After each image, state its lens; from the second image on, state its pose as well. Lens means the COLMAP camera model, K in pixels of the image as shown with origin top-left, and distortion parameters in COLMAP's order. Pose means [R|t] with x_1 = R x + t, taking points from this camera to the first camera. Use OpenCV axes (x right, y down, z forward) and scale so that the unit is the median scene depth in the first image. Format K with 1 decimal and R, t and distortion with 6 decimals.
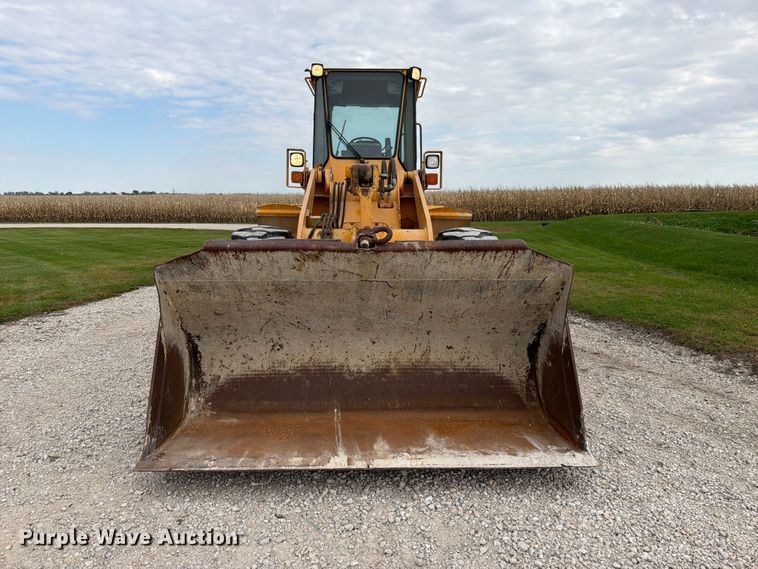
lens RADIAL K [[523.2, 0, 379.0], [0, 523.2, 284.5], [0, 0, 1]] dist [0.038887, -0.087760]
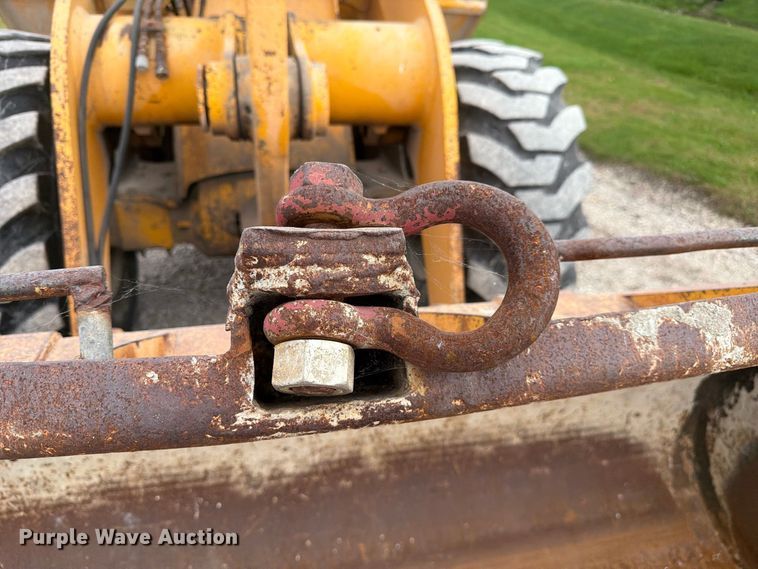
lens RADIAL K [[537.8, 0, 379.0], [0, 537.8, 284.5], [0, 0, 1]] dist [0.003177, -0.074196]
pose [[0.982577, -0.056534, 0.177046, -0.026818], [-0.016438, 0.922443, 0.385782, -0.097365], [-0.185125, -0.381971, 0.905443, 0.711733]]
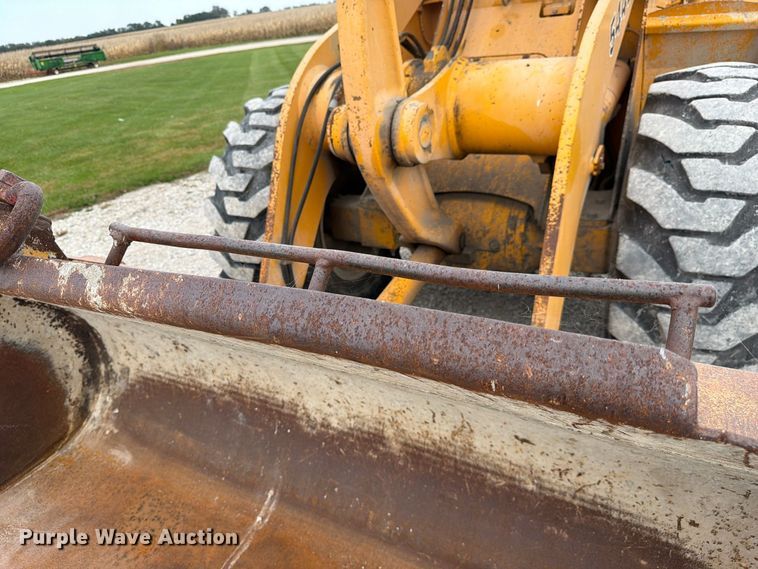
lens RADIAL K [[523.2, 0, 379.0], [0, 523.2, 284.5], [0, 0, 1]] dist [0.038887, -0.087760]
pose [[0.863223, 0.141945, -0.484455, 0.208460], [0.037277, 0.939113, 0.341581, -0.103207], [0.503444, -0.312920, 0.805373, 0.701187]]
